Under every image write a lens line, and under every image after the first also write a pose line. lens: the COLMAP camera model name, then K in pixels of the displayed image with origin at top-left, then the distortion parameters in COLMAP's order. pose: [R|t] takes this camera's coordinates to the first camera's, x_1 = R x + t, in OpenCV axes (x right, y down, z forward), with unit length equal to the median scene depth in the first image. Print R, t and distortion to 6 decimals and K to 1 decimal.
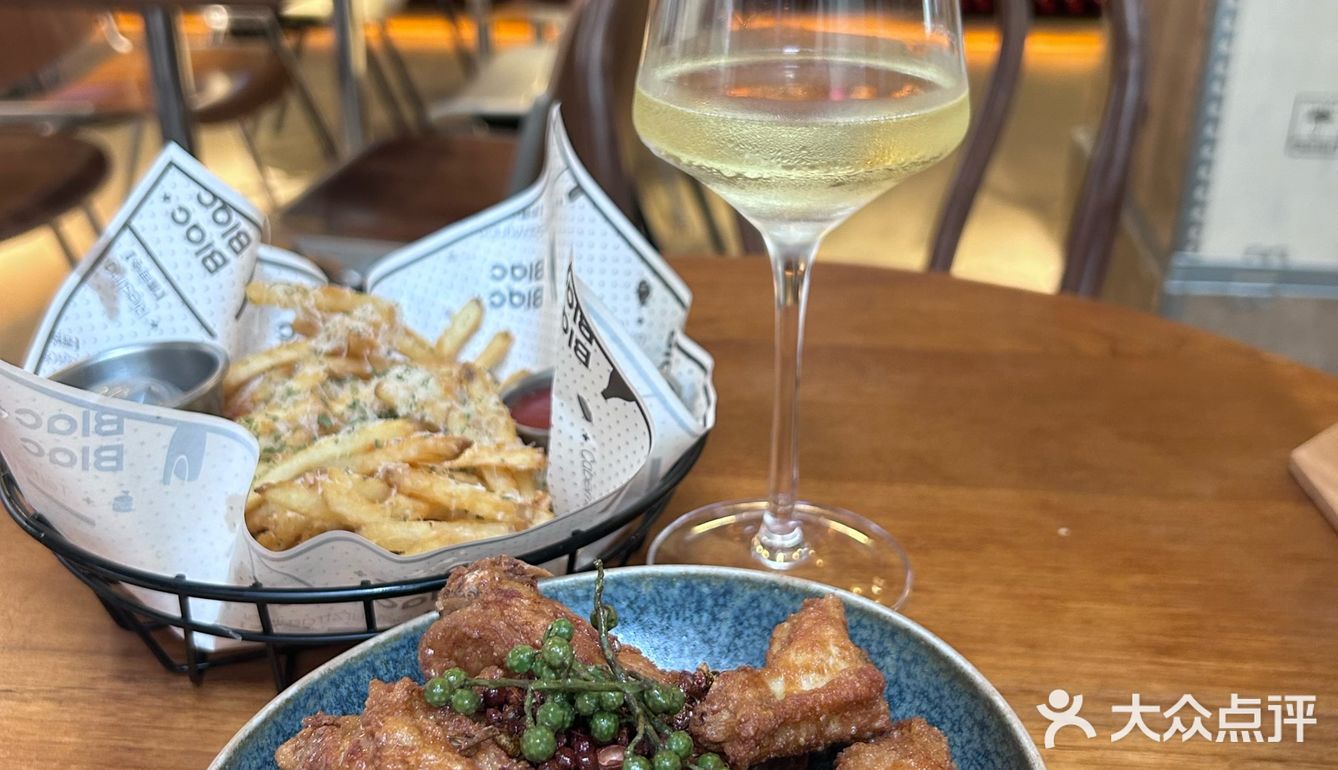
lens RADIAL K [[1430.5, 0, 669.0], [0, 1430.5, 385.0], [0, 0, 1]] dist [0.009221, -0.000293]
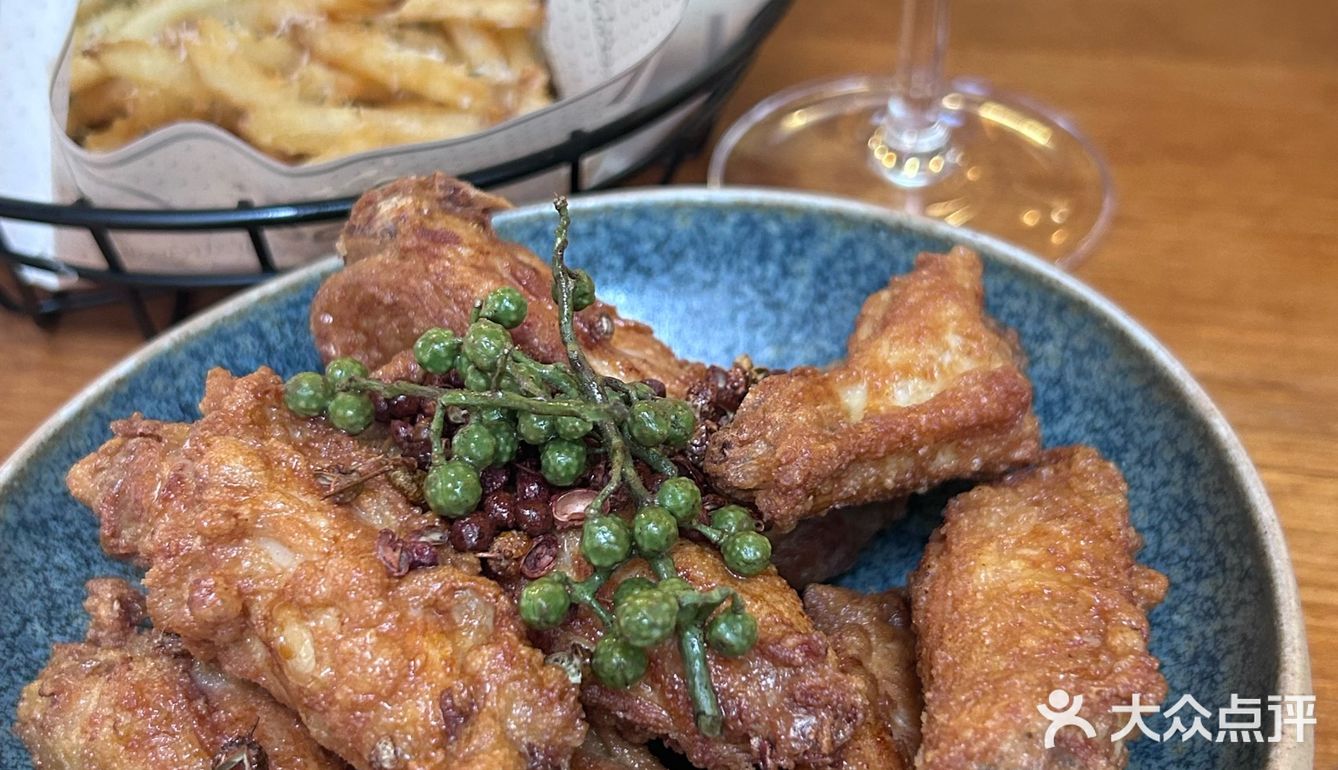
lens RADIAL K [[1695.9, 0, 696.7], [0, 1695.9, 386.1], [0, 0, 1]] dist [0.363713, -1.859157]
pose [[0.995344, 0.040793, -0.087332, 0.067858], [-0.015088, 0.960800, 0.276830, -0.002089], [0.095201, -0.274223, 0.956942, 0.259175]]
